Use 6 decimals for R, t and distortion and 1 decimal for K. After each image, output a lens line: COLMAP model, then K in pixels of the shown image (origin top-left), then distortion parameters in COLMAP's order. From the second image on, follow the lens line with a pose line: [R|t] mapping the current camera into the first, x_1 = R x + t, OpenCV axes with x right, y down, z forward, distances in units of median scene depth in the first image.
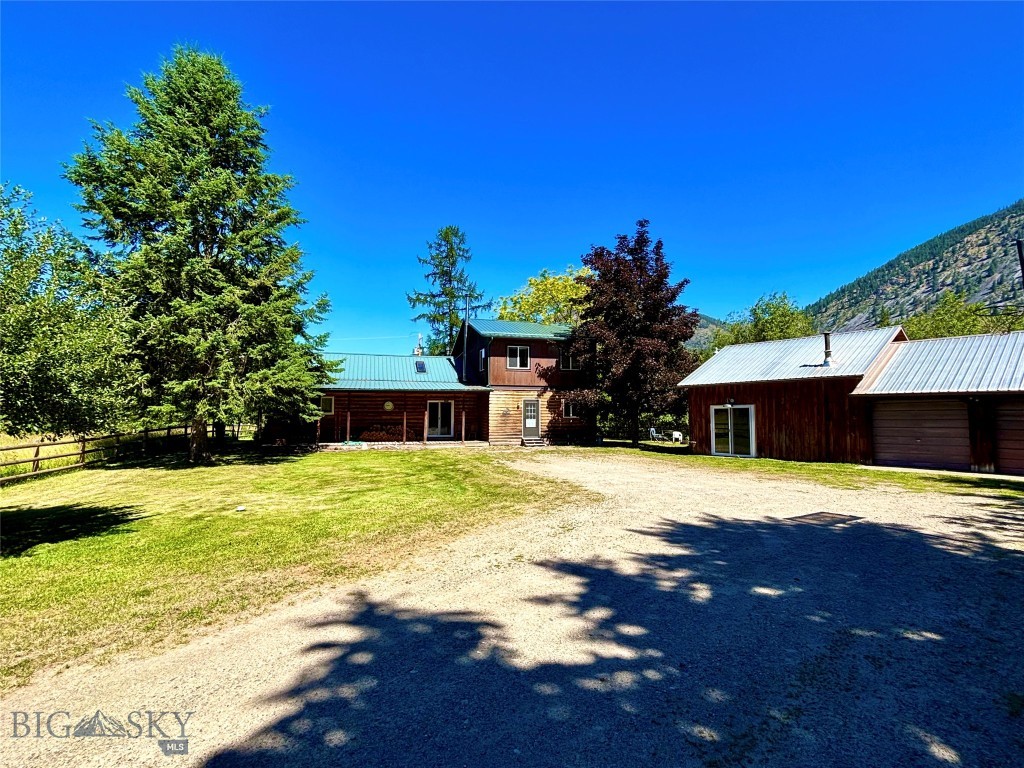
lens RADIAL K [[490.3, 0, 510.8], [0, 490.3, 387.2], [0, 0, 1]] dist [-0.004572, 0.002155]
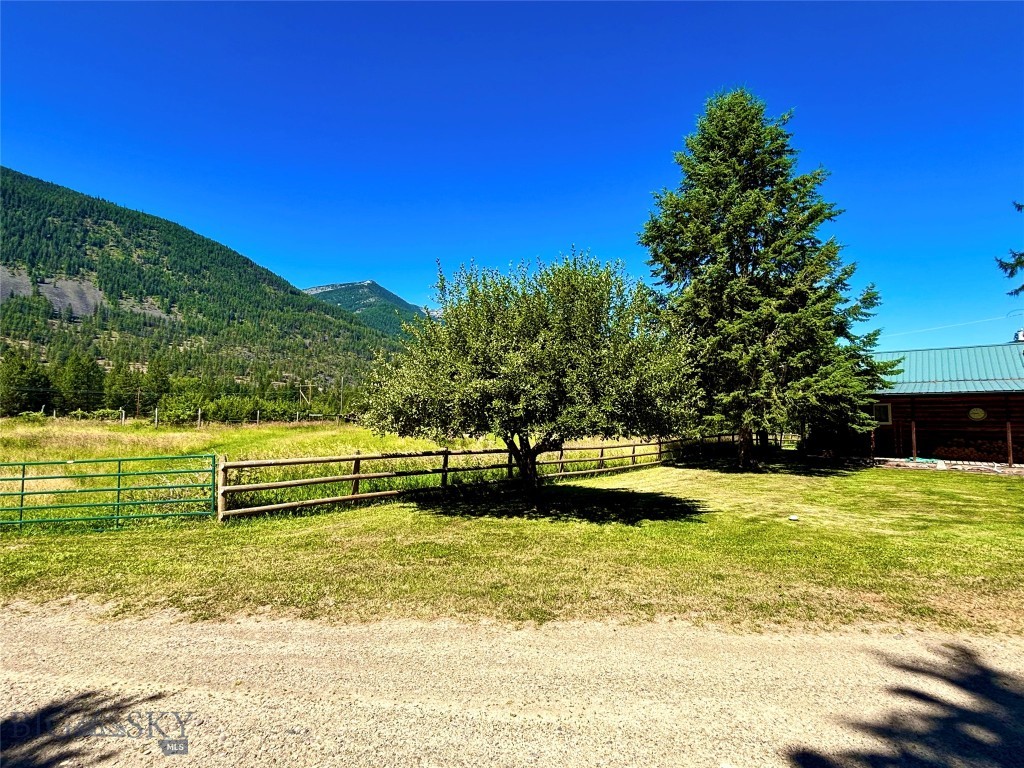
lens RADIAL K [[490.3, 0, 511.8], [0, 490.3, 389.1], [0, 0, 1]] dist [-0.004572, 0.002155]
pose [[0.539969, -0.050709, -0.840156, -0.004642], [0.038791, 0.998622, -0.035342, -0.001222], [0.840791, -0.013507, 0.541192, -0.014539]]
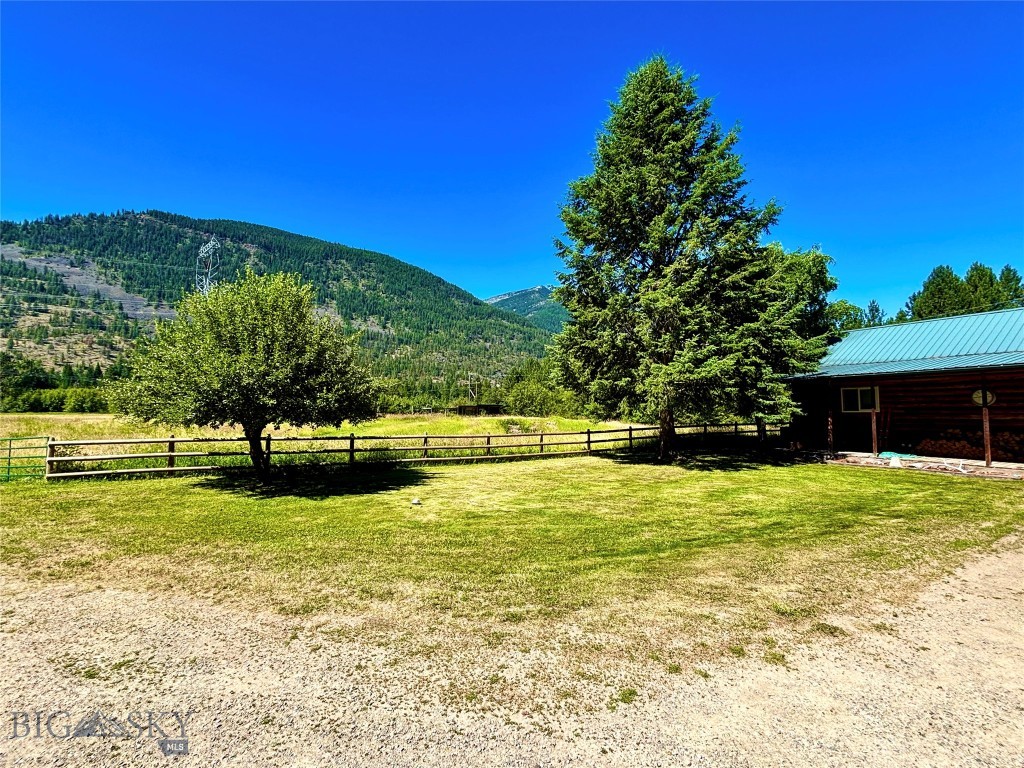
lens RADIAL K [[462.2, 0, 517.3], [0, 462.2, 387.4], [0, 0, 1]] dist [-0.003909, 0.003315]
pose [[0.226767, -0.052886, -0.972512, 0.319452], [0.054887, 0.997632, -0.041454, 0.036922], [0.972401, -0.043978, 0.229132, 0.659367]]
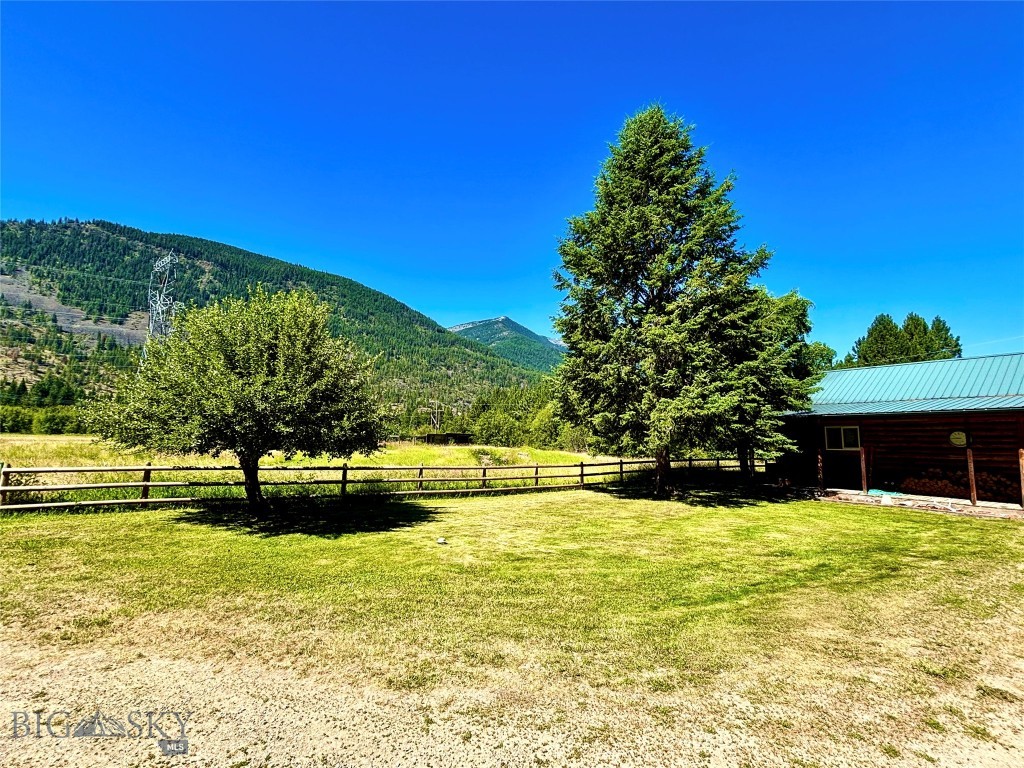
lens RADIAL K [[462.2, 0, 518.1], [0, 462.2, 387.6], [0, 0, 1]] dist [-0.003909, 0.003315]
pose [[0.311059, -0.106049, -0.944455, 0.267635], [0.033761, 0.994361, -0.100534, 0.027545], [0.949791, -0.000613, 0.312885, 0.567033]]
